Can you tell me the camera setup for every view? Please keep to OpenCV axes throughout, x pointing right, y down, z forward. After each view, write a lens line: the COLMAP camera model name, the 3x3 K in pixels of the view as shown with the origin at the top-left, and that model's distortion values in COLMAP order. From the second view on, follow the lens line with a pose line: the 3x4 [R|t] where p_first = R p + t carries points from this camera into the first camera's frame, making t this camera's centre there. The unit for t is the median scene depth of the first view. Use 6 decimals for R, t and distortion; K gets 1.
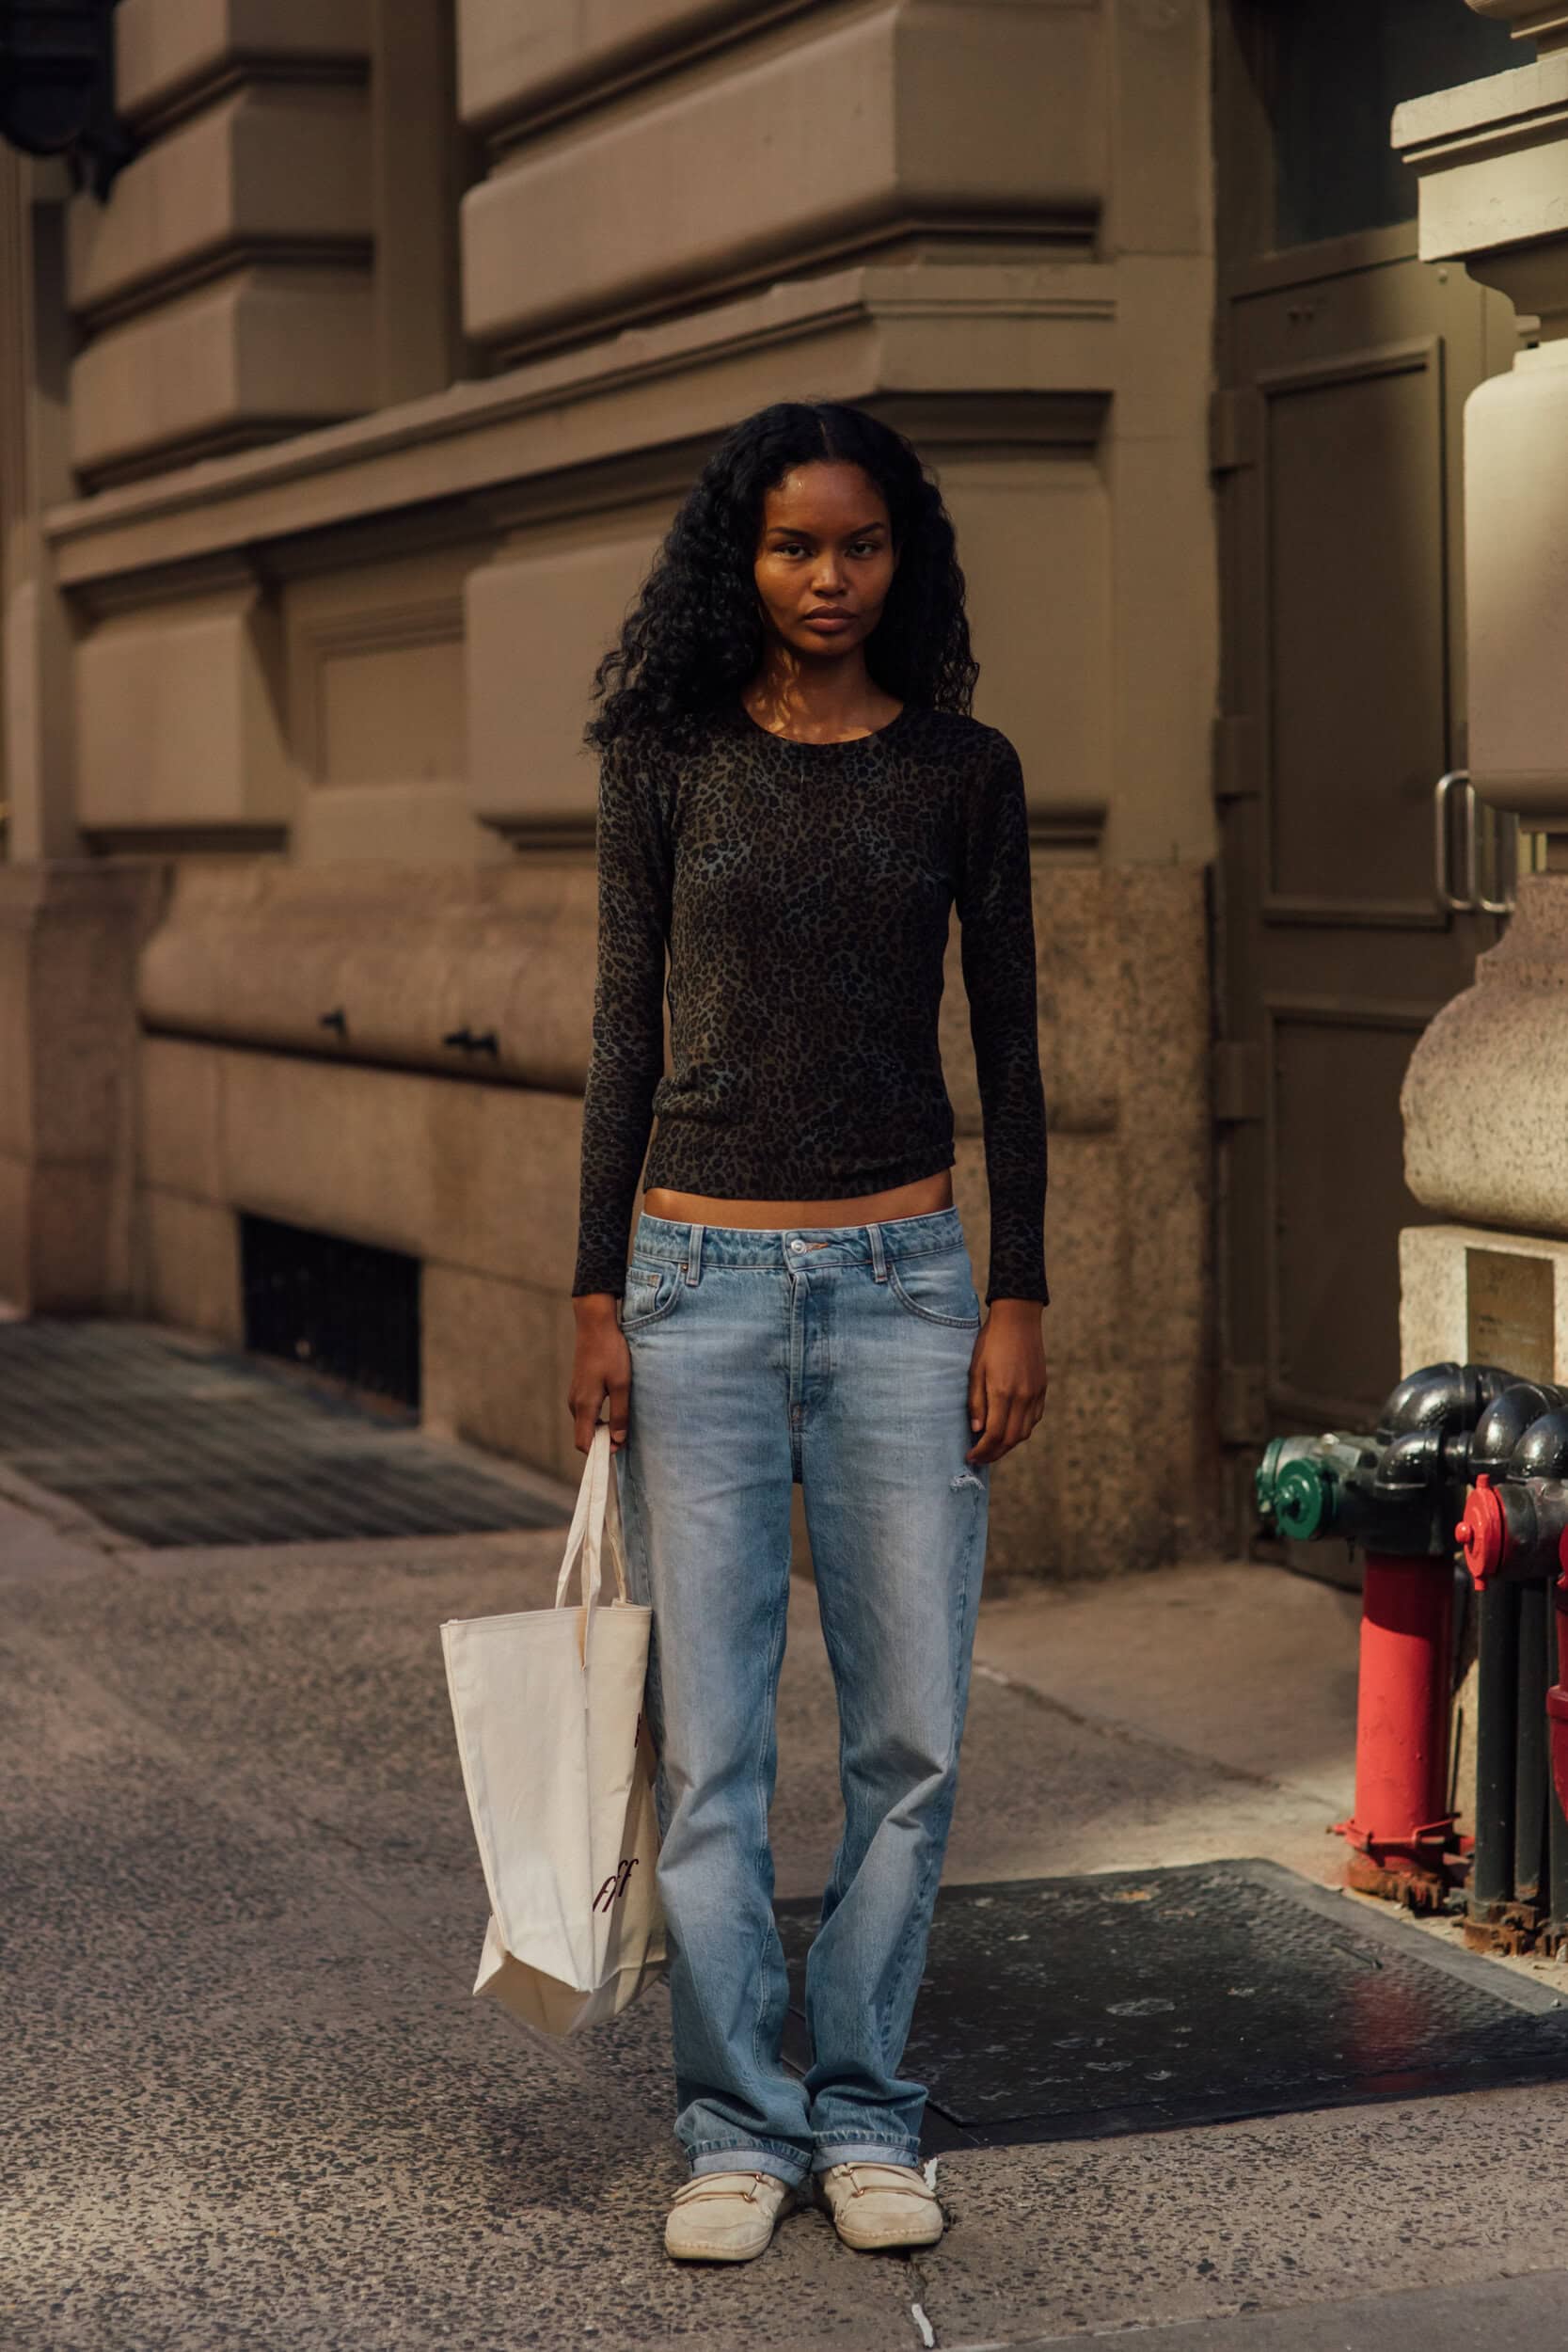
lens RADIAL K [[5753.6, 0, 784.0], [0, 5753.6, 1176.0], [0, 0, 1]] dist [0.015470, -0.490568]
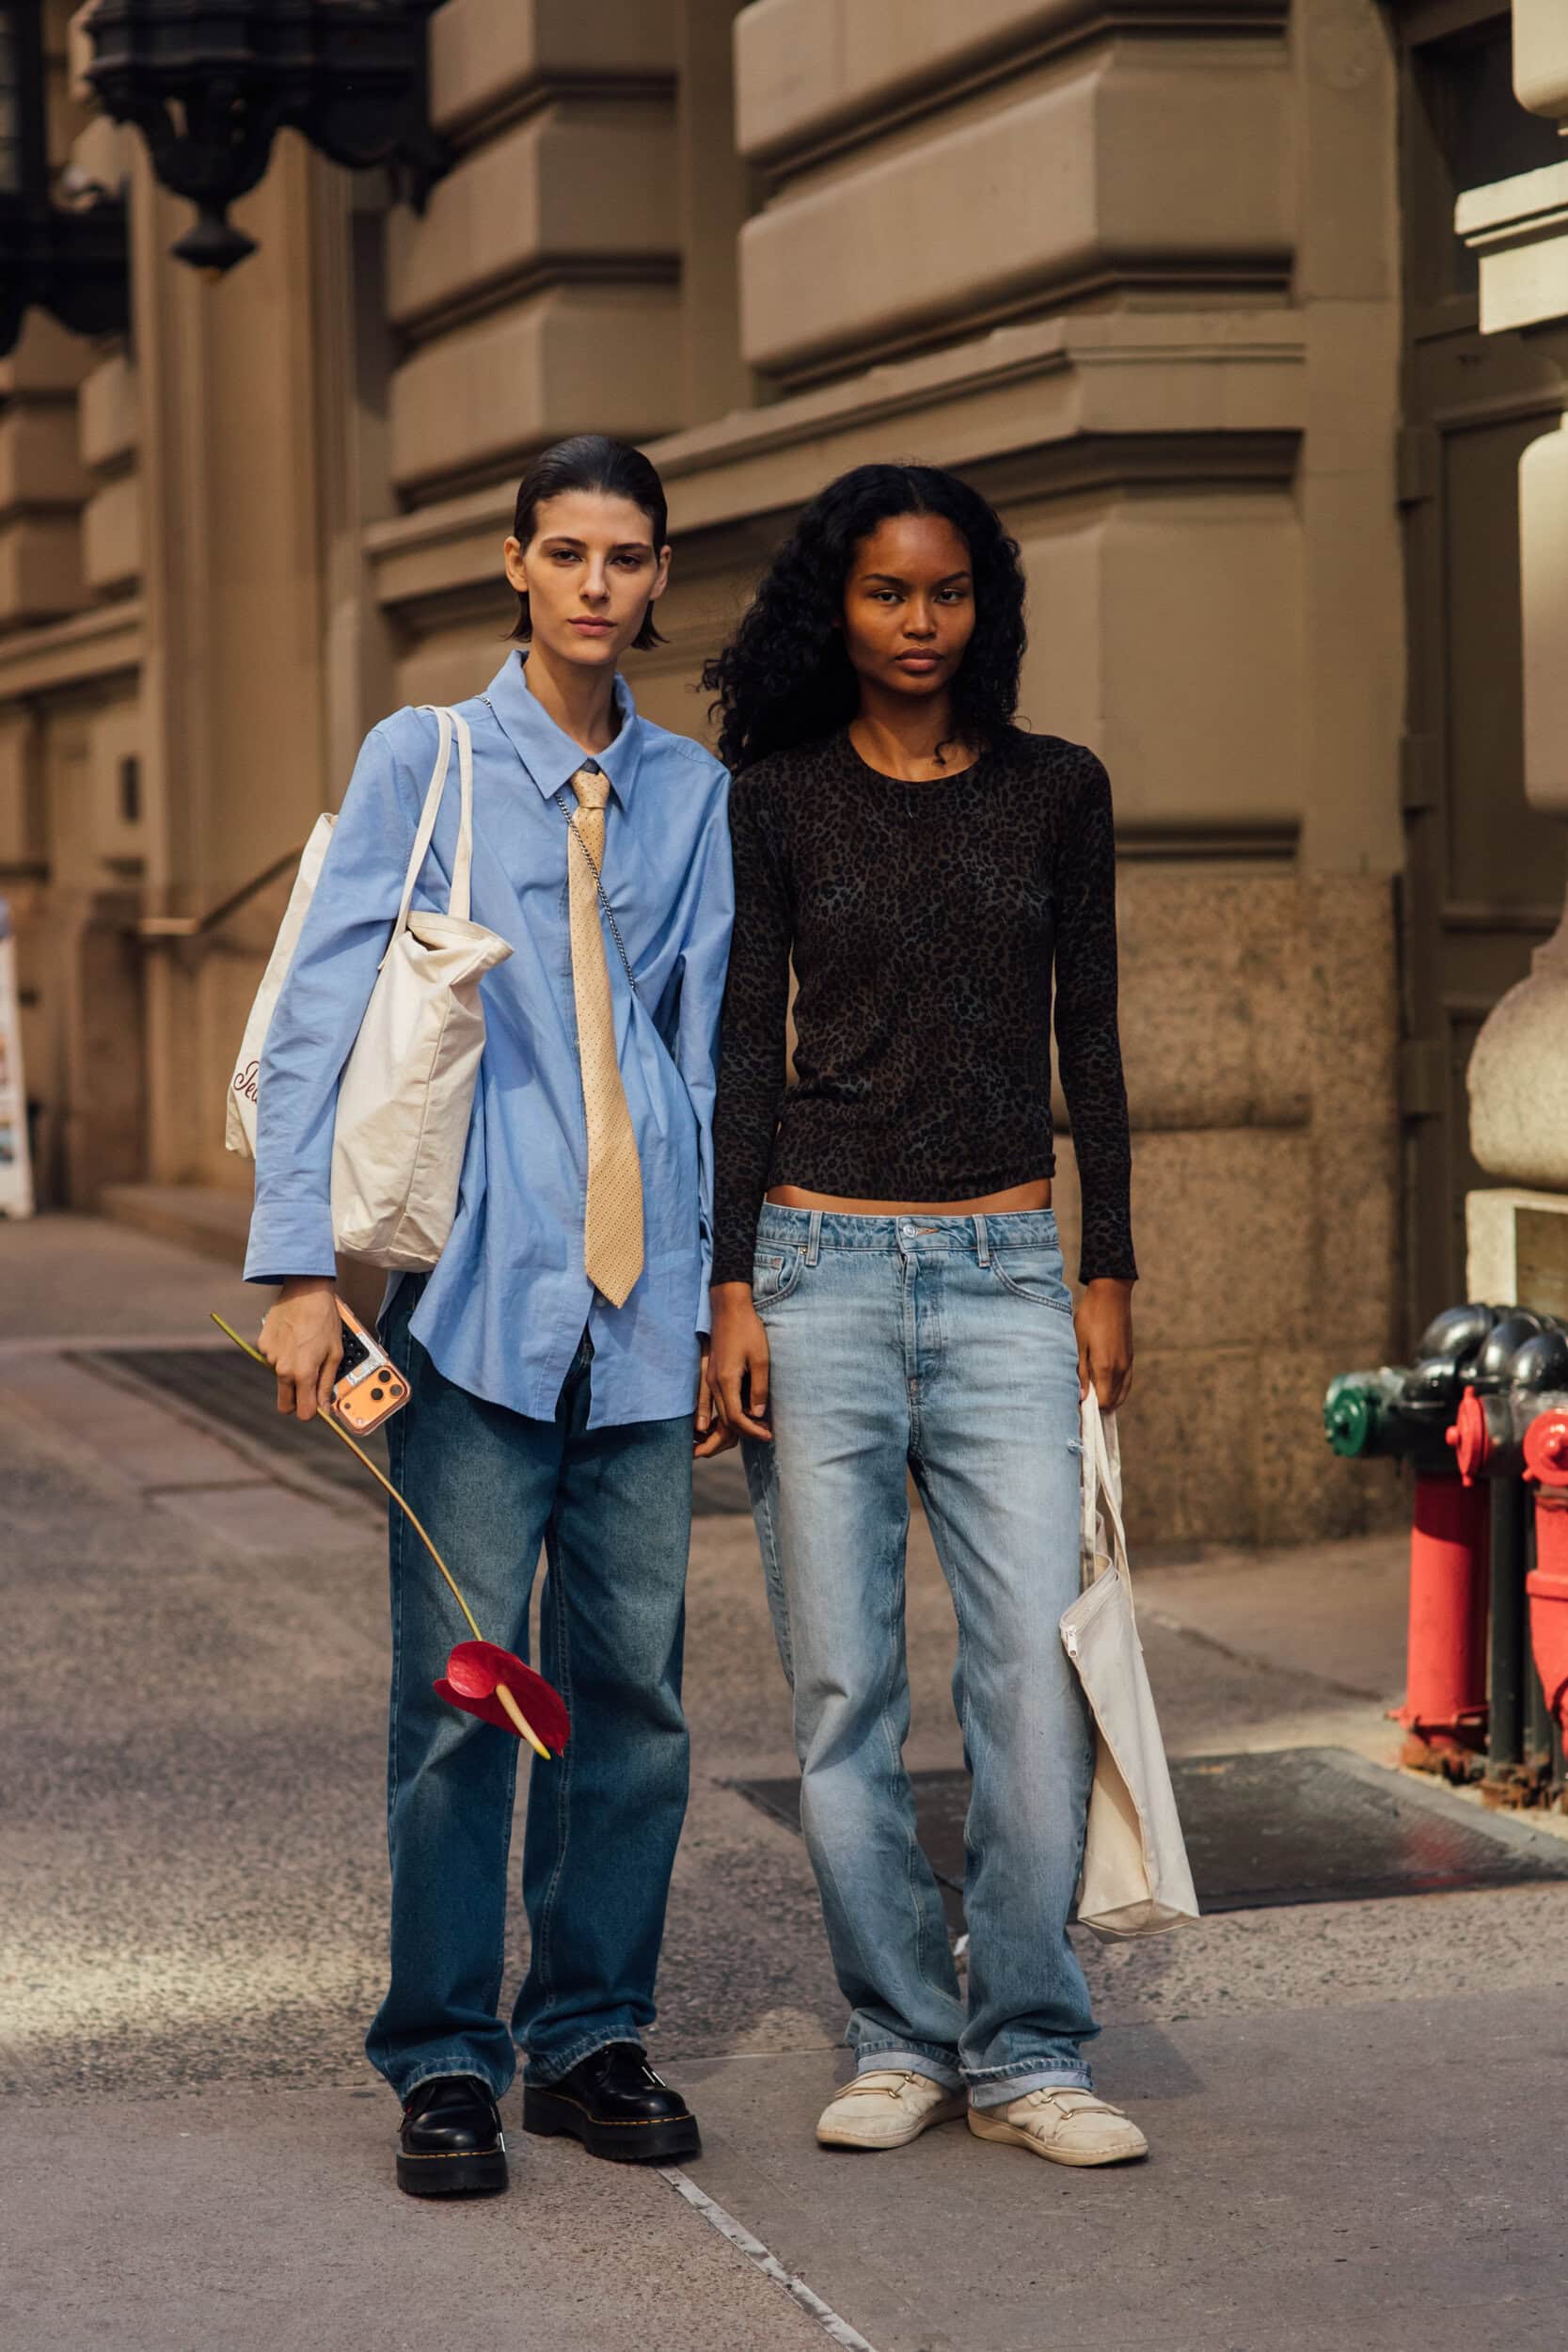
lens RADIAL K [[6950.1, 0, 781.5], [0, 6950.1, 1371.7], [0, 0, 1]] dist [0.011078, -0.373452]
pose [[0.996414, 0.000719, -0.084605, 0.086928], [0.000430, 0.999908, 0.013553, 0.025307], [0.084607, -0.013541, 0.996322, -0.361823]]
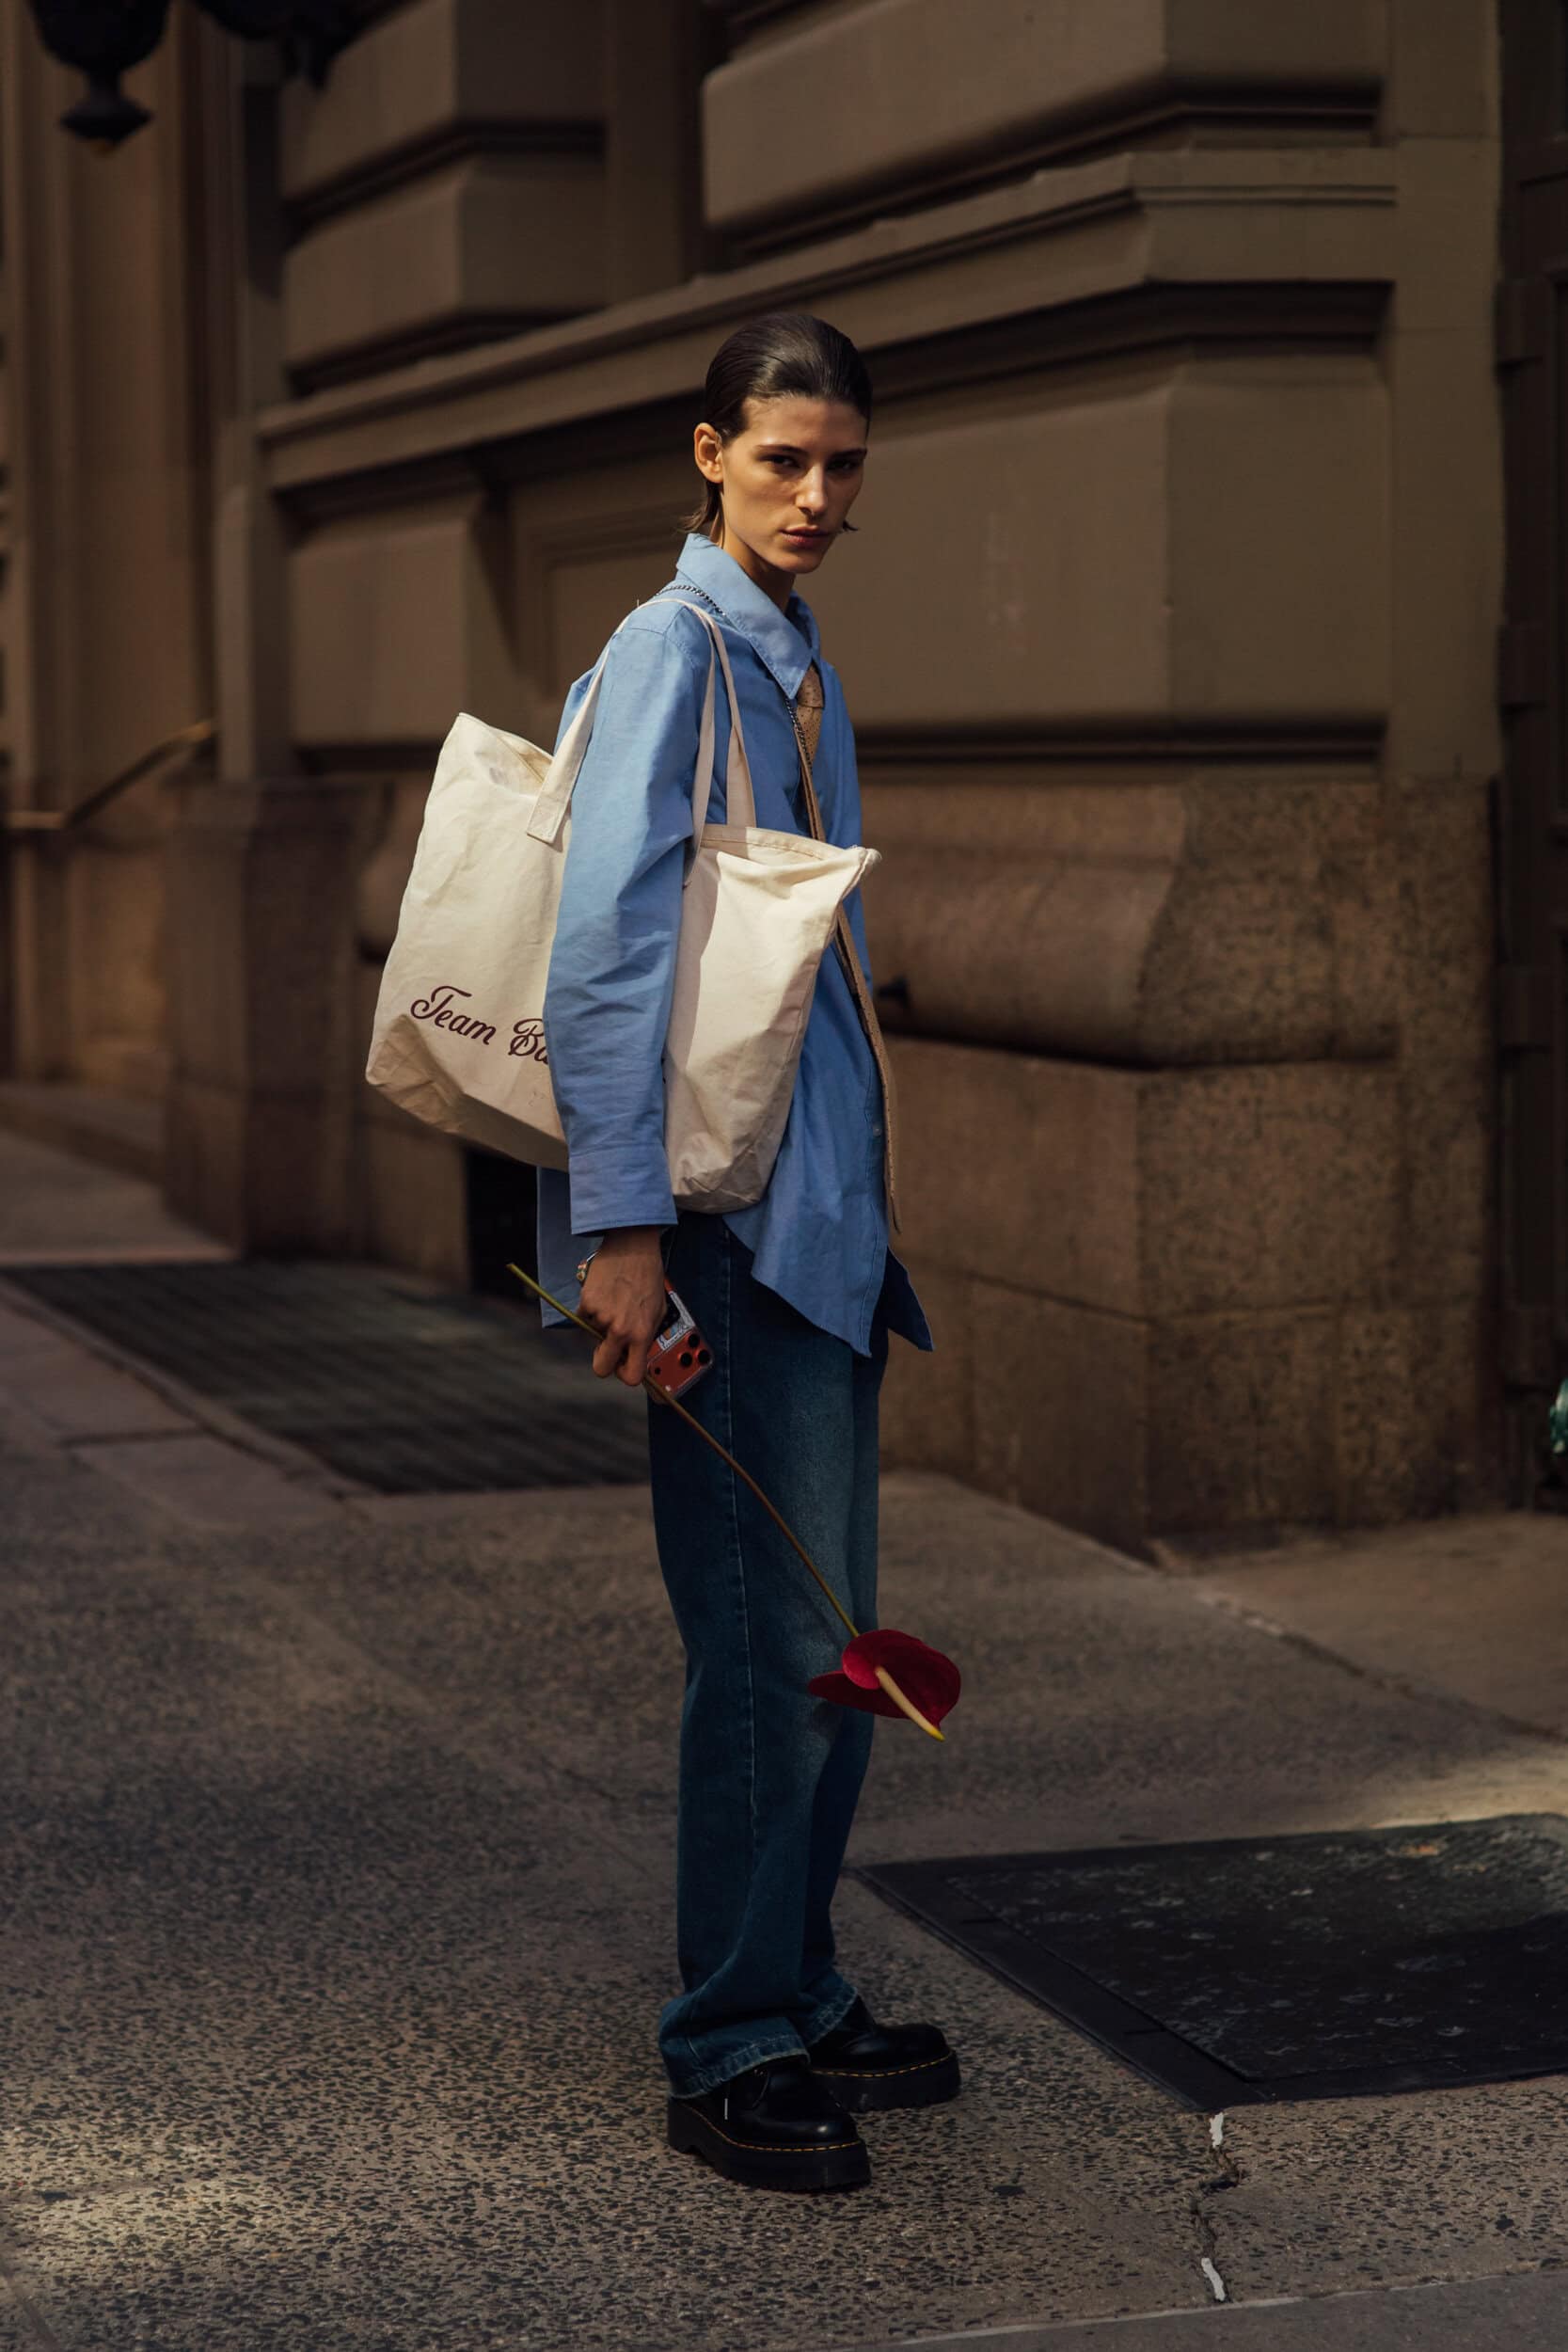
lens RADIAL K [[6129.9, 0, 779.3], [0, 6129.9, 1218.2], [0, 0, 1]] dist [-0.013352, 0.086175]
pose [[0.999275, 0.001026, -0.038049, -0.006994], [-0.000408, 0.999868, 0.016259, 0.002690], [0.038061, -0.016232, 0.999144, -0.023949]]
